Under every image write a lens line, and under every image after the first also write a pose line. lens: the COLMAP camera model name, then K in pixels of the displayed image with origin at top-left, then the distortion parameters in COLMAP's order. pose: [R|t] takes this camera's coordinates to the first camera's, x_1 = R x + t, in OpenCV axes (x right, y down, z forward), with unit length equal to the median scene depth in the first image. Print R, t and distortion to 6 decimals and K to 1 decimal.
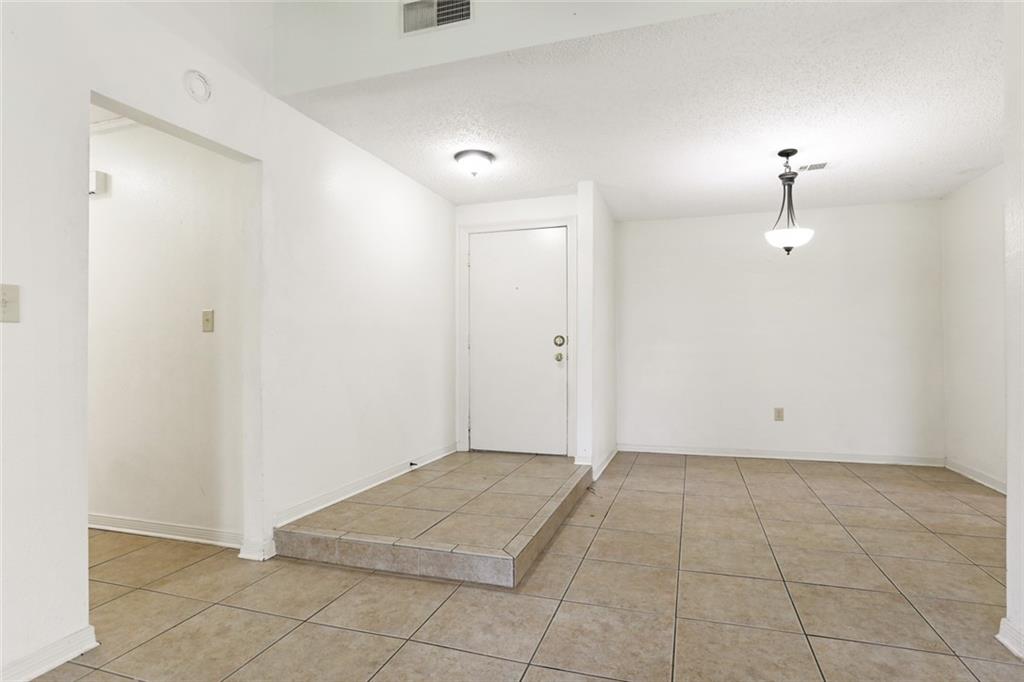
lens RADIAL K [[525.3, 0, 514.9], [0, 525.3, 344.1], [0, 0, 1]] dist [-0.040206, 0.025617]
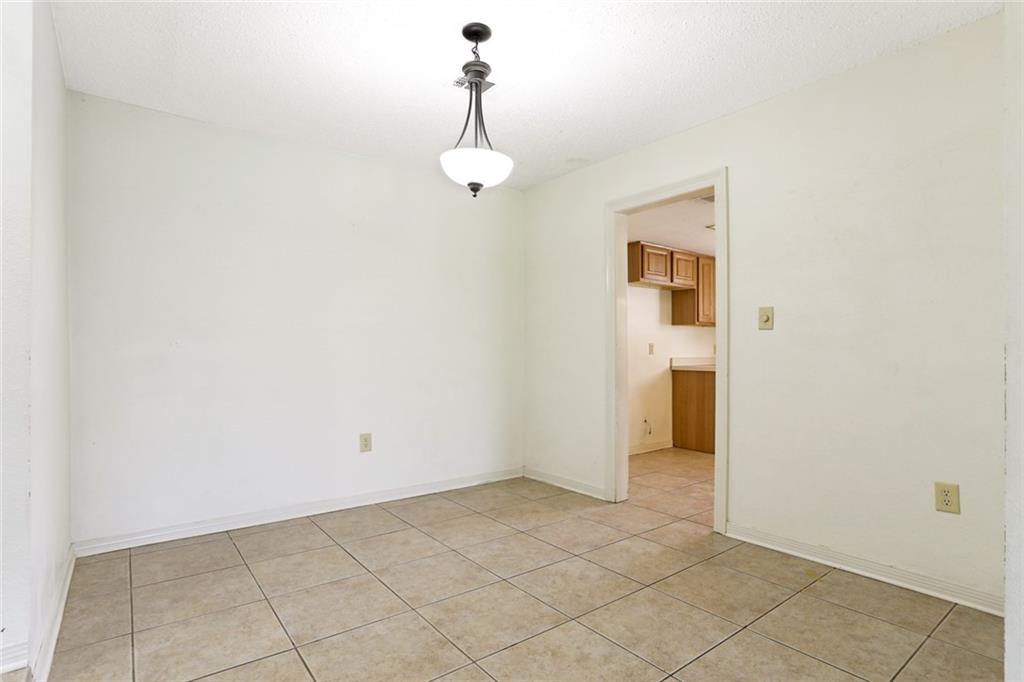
lens RADIAL K [[525.3, 0, 512.8], [0, 525.3, 344.1], [0, 0, 1]] dist [-0.040206, 0.025617]
pose [[0.562415, 0.011675, 0.826773, 0.039022], [-0.005155, 0.999930, -0.010614, 0.009951], [-0.826839, 0.001707, 0.562436, 0.613861]]
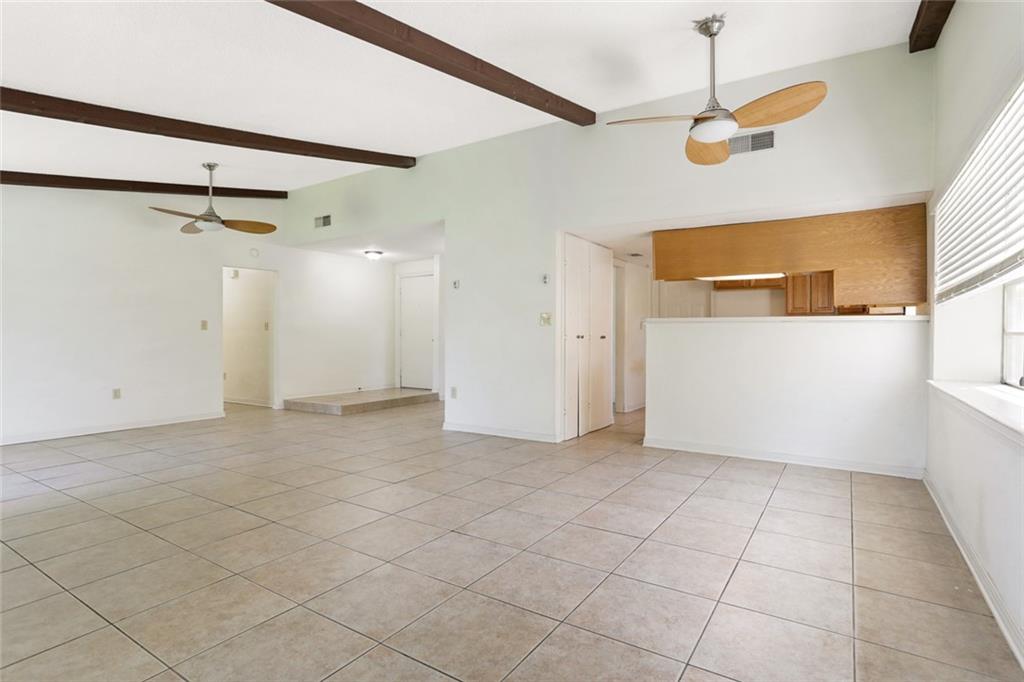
lens RADIAL K [[525.3, 0, 512.6], [0, 525.3, 331.0], [0, 0, 1]] dist [-0.040206, 0.025617]
pose [[0.961518, 0.002785, -0.274727, 1.185050], [-0.001609, 0.999989, 0.004507, -0.024773], [0.274737, -0.003891, 0.961512, -1.084049]]
